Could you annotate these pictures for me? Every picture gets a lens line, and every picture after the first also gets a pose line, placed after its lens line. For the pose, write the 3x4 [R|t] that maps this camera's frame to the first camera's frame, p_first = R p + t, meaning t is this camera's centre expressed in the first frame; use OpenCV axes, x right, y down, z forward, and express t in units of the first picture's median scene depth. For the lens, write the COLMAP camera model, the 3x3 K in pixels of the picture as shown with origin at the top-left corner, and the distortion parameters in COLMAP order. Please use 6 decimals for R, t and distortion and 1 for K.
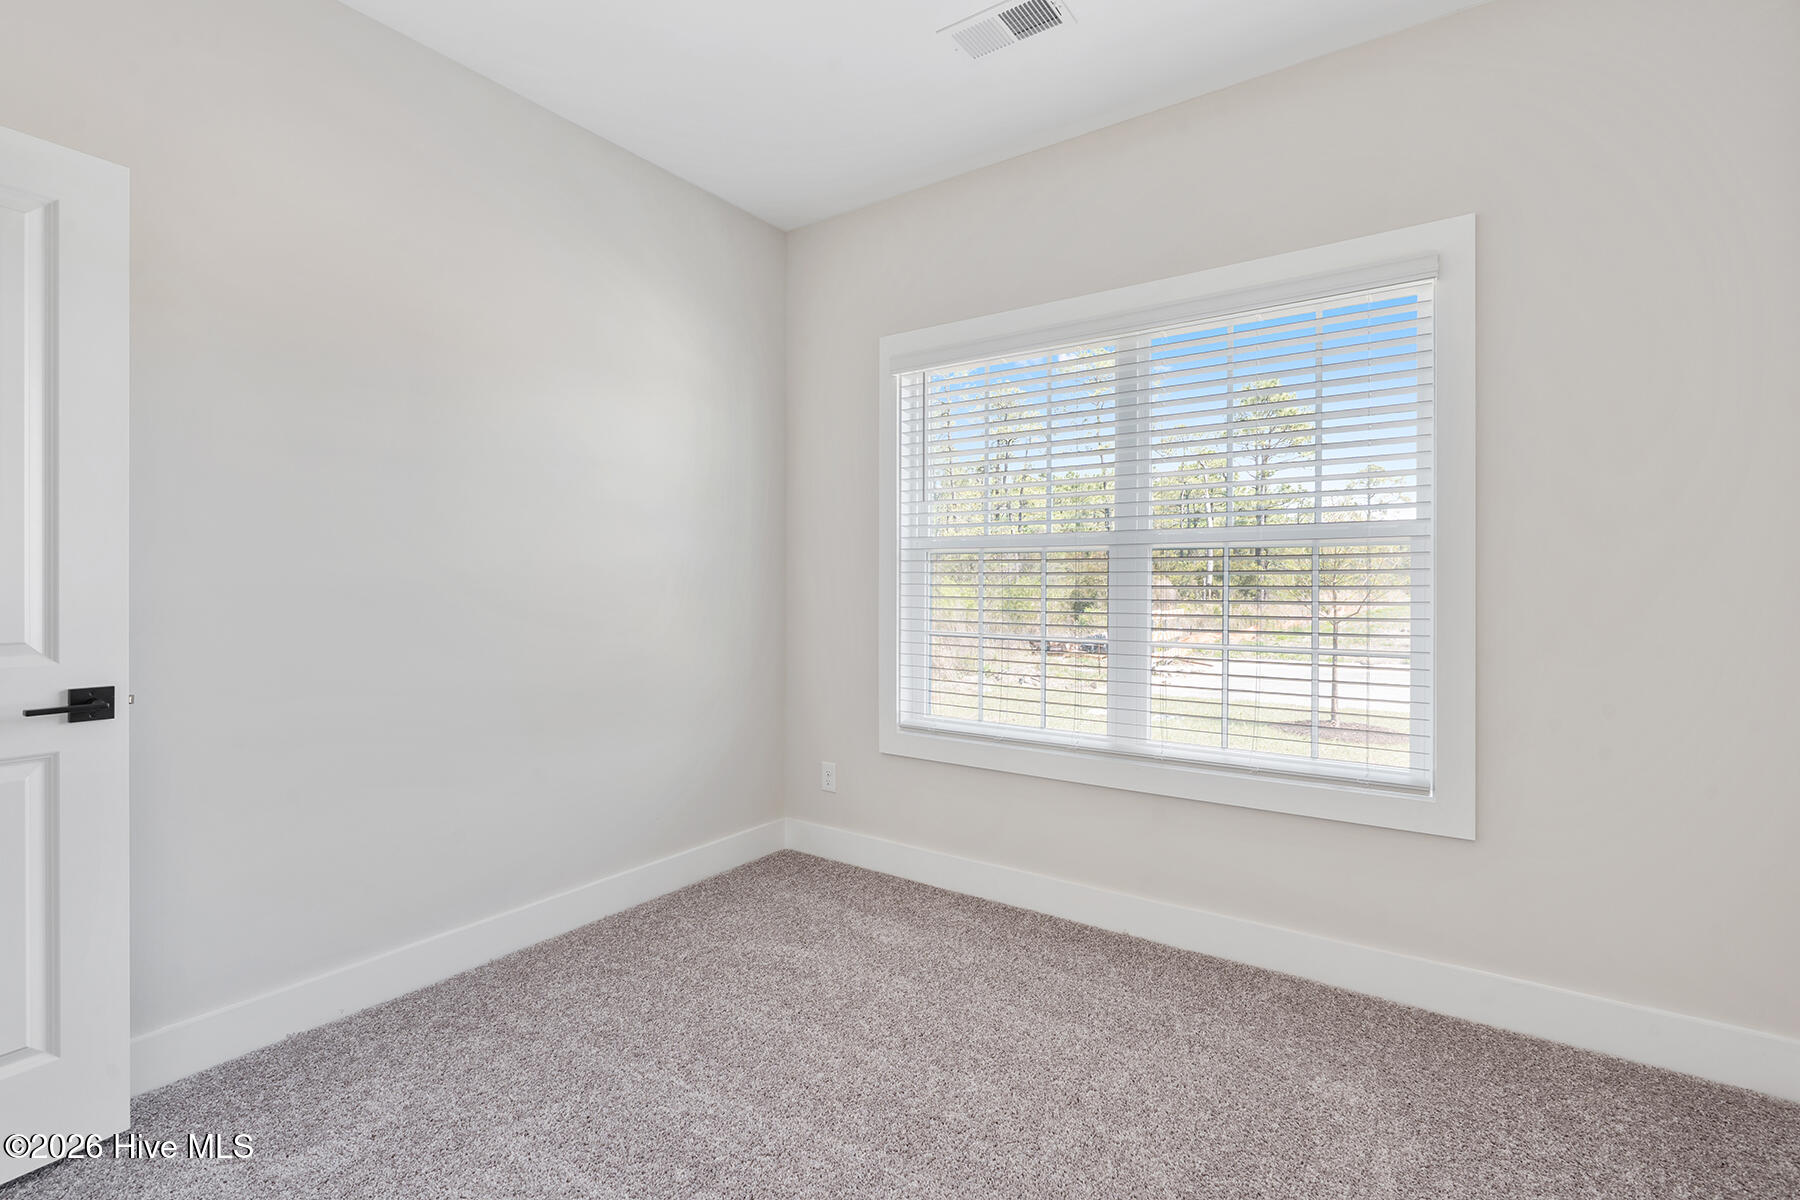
lens RADIAL K [[819.1, 0, 903.6], [0, 819.1, 590.2], [0, 0, 1]] dist [0.000275, 0.001048]
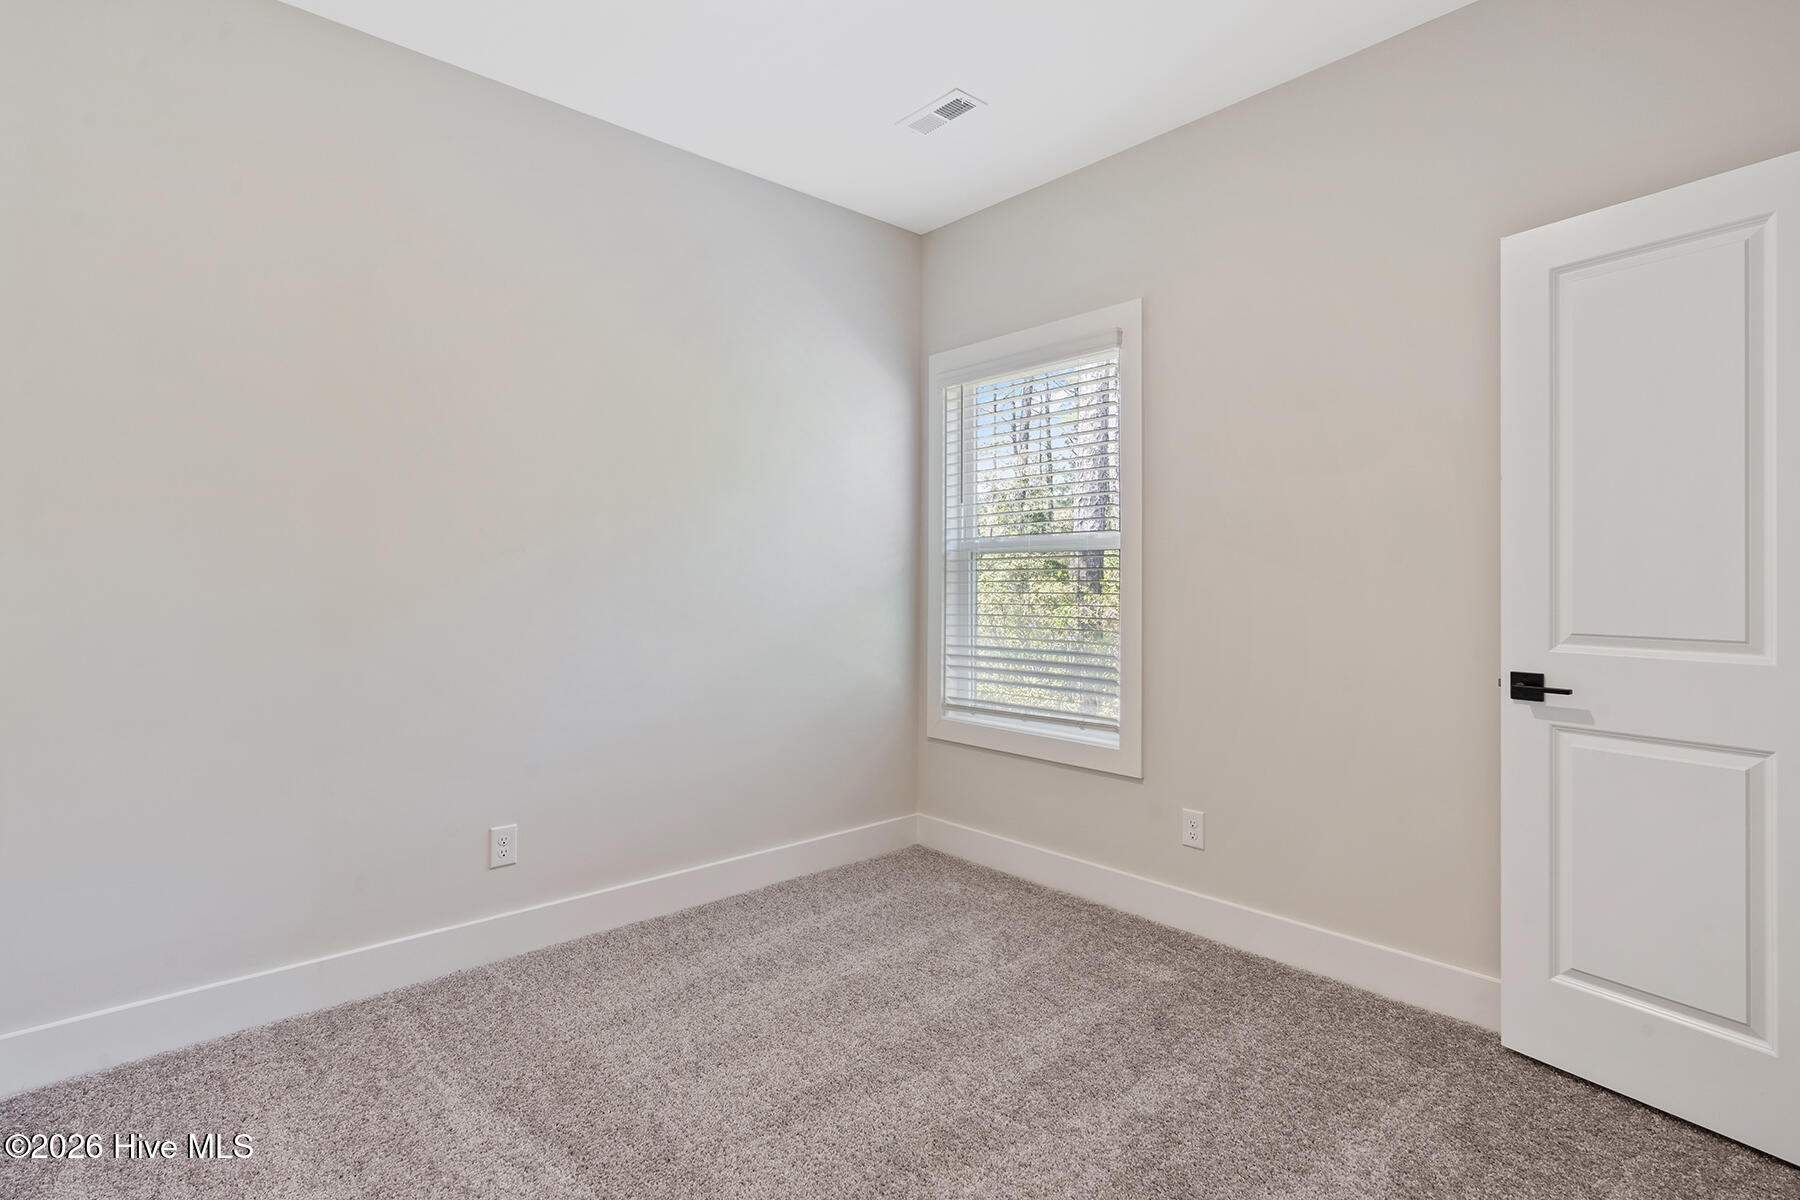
lens RADIAL K [[881.8, 0, 907.1], [0, 881.8, 585.5], [0, 0, 1]] dist [-0.010961, 0.001465]
pose [[0.973417, 0.001754, -0.229033, 0.211338], [-0.002839, 0.999986, -0.004406, 0.002421], [0.229022, 0.004939, 0.973409, -0.144976]]
